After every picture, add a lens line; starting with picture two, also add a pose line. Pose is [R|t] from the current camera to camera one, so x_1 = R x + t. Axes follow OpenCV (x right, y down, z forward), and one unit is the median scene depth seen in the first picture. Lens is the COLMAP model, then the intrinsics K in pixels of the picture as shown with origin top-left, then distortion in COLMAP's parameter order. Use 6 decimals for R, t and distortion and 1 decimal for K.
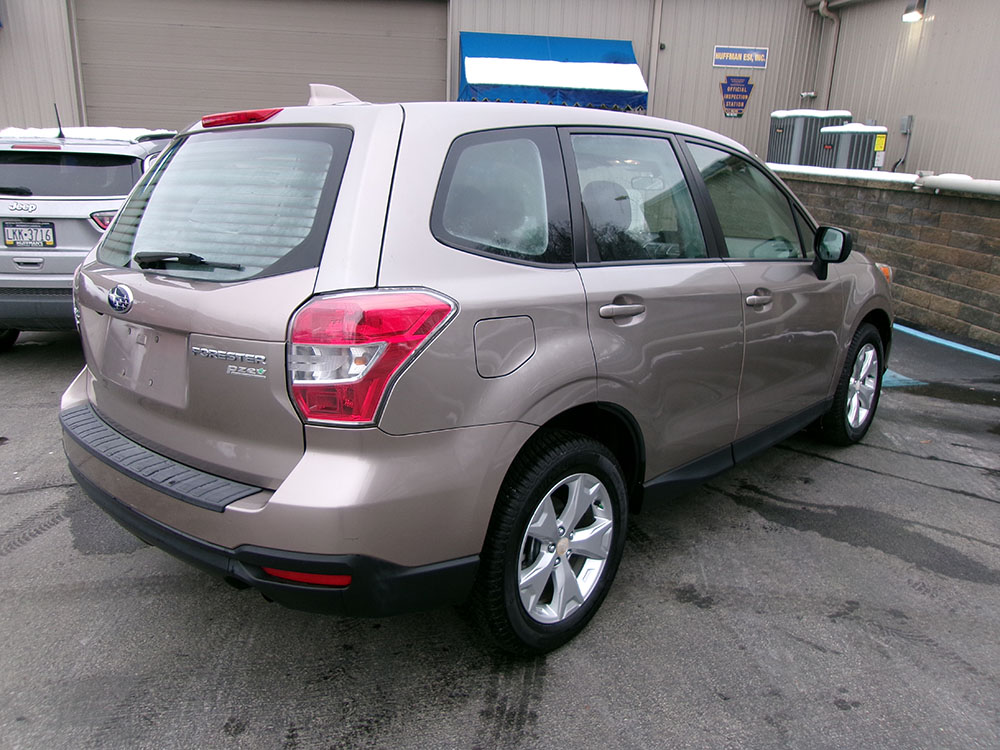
lens RADIAL K [[763.0, 0, 493.8], [0, 763.0, 374.3], [0, 0, 1]] dist [-0.026619, 0.043552]
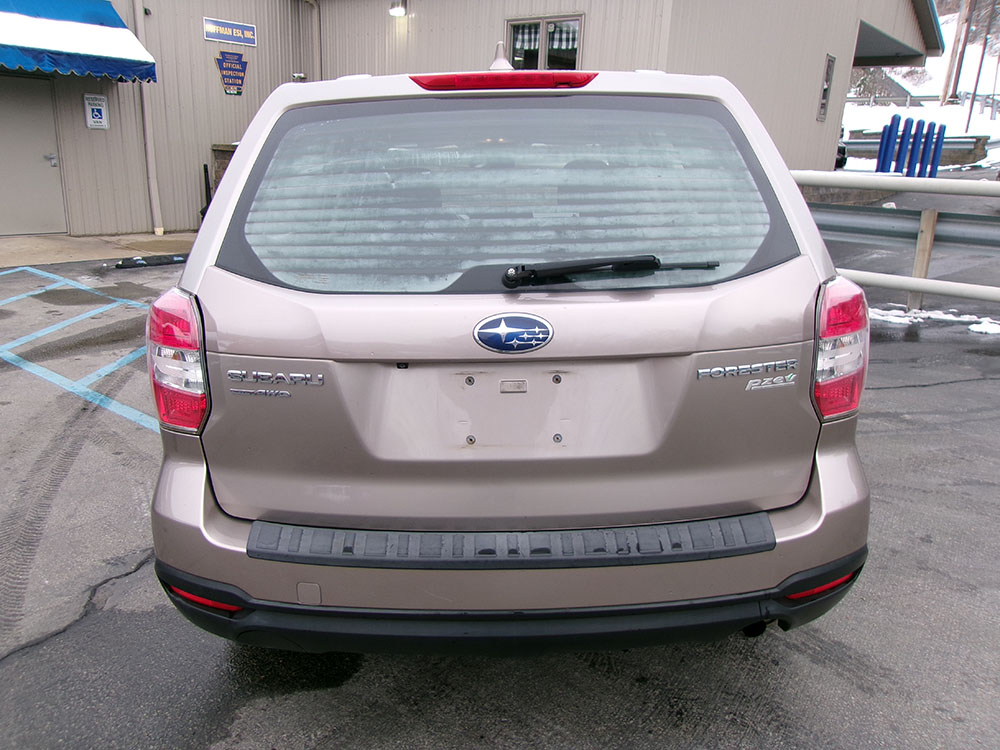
lens RADIAL K [[763.0, 0, 497.0], [0, 763.0, 371.1], [0, 0, 1]] dist [-0.026619, 0.043552]
pose [[0.730403, -0.196763, 0.654061, -0.250231], [0.183043, 0.978968, 0.090098, -0.033886], [-0.658032, 0.053914, 0.751057, 0.124166]]
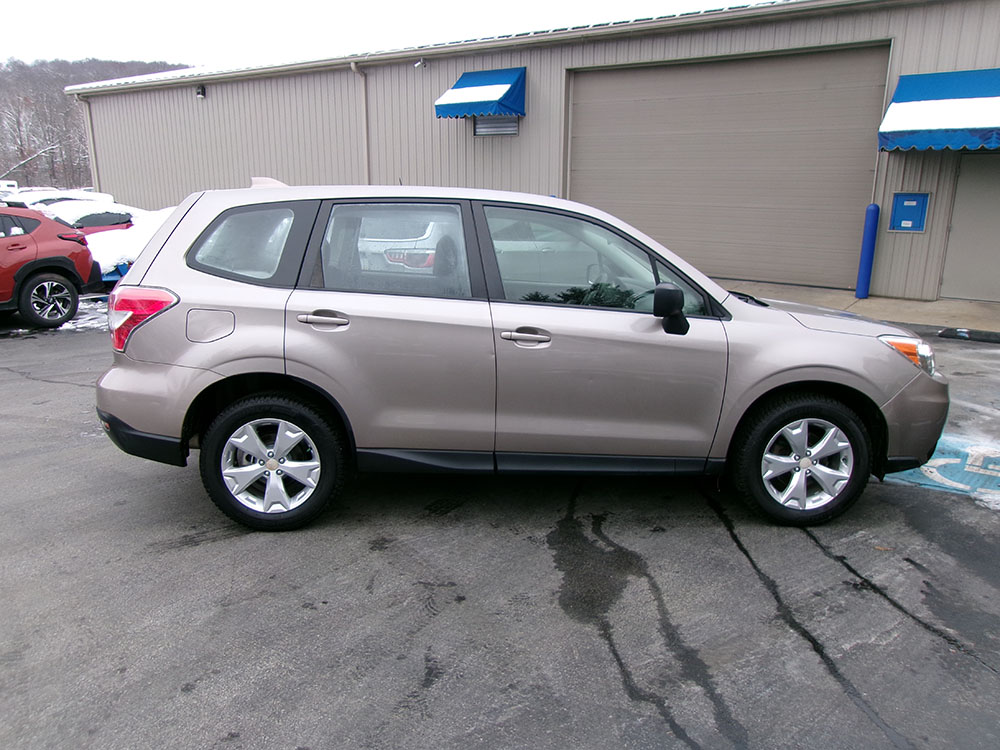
lens RADIAL K [[763.0, 0, 499.1], [0, 763.0, 377.2], [0, 0, 1]] dist [-0.026619, 0.043552]
pose [[0.724257, 0.143747, -0.674380, 0.454683], [-0.181781, 0.983234, 0.014355, -0.018236], [0.665137, 0.112193, 0.738245, 0.042962]]
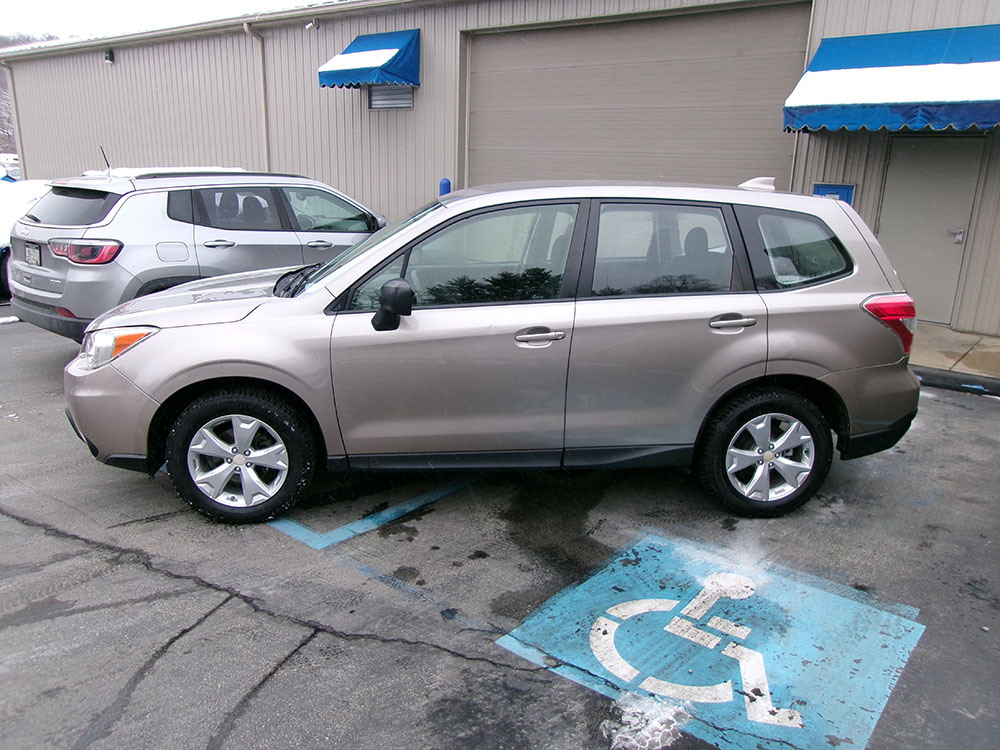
lens RADIAL K [[763.0, 0, 499.9], [0, 763.0, 379.6], [0, 0, 1]] dist [-0.026619, 0.043552]
pose [[0.699282, 0.179987, -0.691817, 0.509271], [-0.211984, 0.976463, 0.039770, -0.130520], [0.682692, 0.118844, 0.720977, 0.441605]]
